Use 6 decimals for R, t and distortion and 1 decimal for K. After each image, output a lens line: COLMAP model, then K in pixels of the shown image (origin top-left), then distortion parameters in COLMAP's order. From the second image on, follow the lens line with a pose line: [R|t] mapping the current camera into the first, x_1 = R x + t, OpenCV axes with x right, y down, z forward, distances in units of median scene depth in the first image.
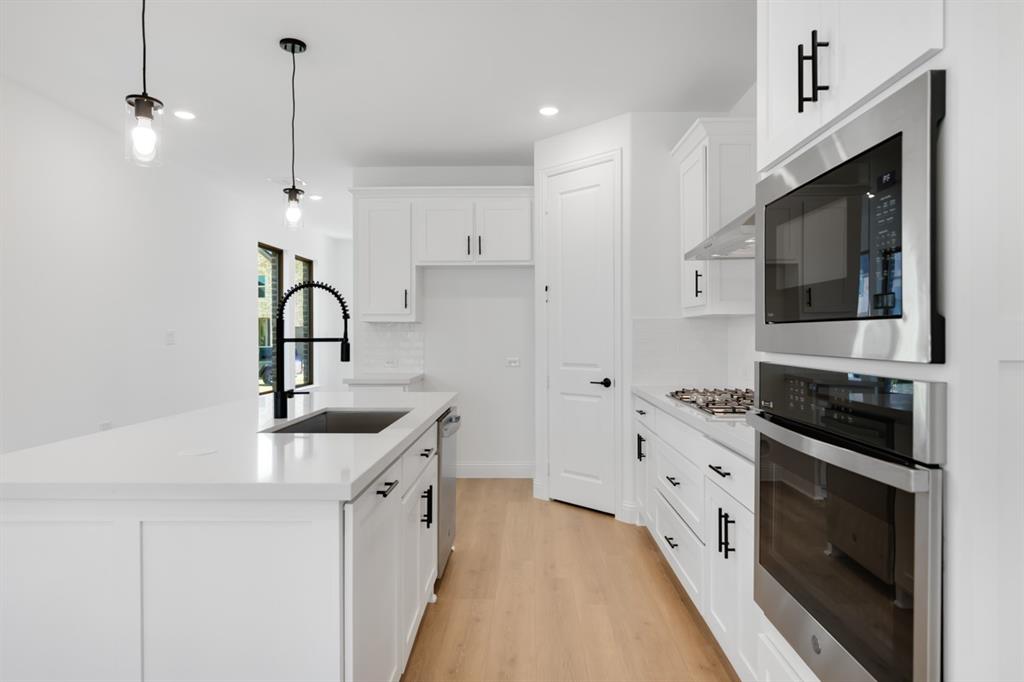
lens RADIAL K [[593.4, 0, 514.9], [0, 593.4, 336.7], [0, 0, 1]] dist [-0.001558, -0.000045]
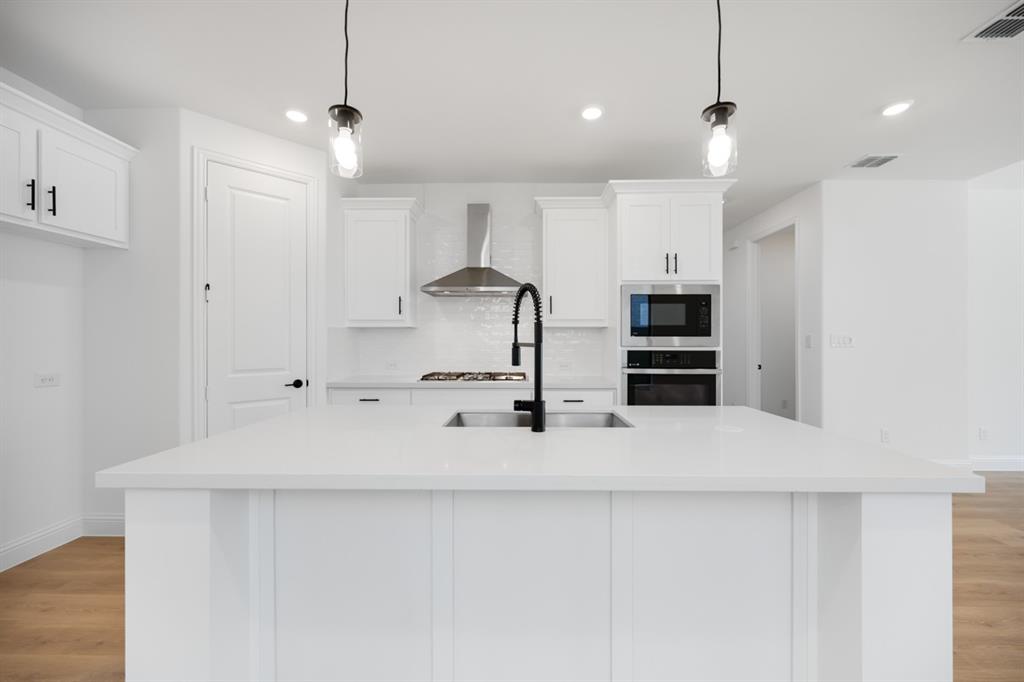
lens RADIAL K [[403.7, 0, 515.0], [0, 403.7, 340.7], [0, 0, 1]] dist [0.004769, -0.000132]
pose [[0.020336, -0.001700, 0.999792, -0.605723], [0.003122, 0.999994, 0.001637, -0.002096], [-0.999788, 0.003088, 0.020341, 0.605381]]
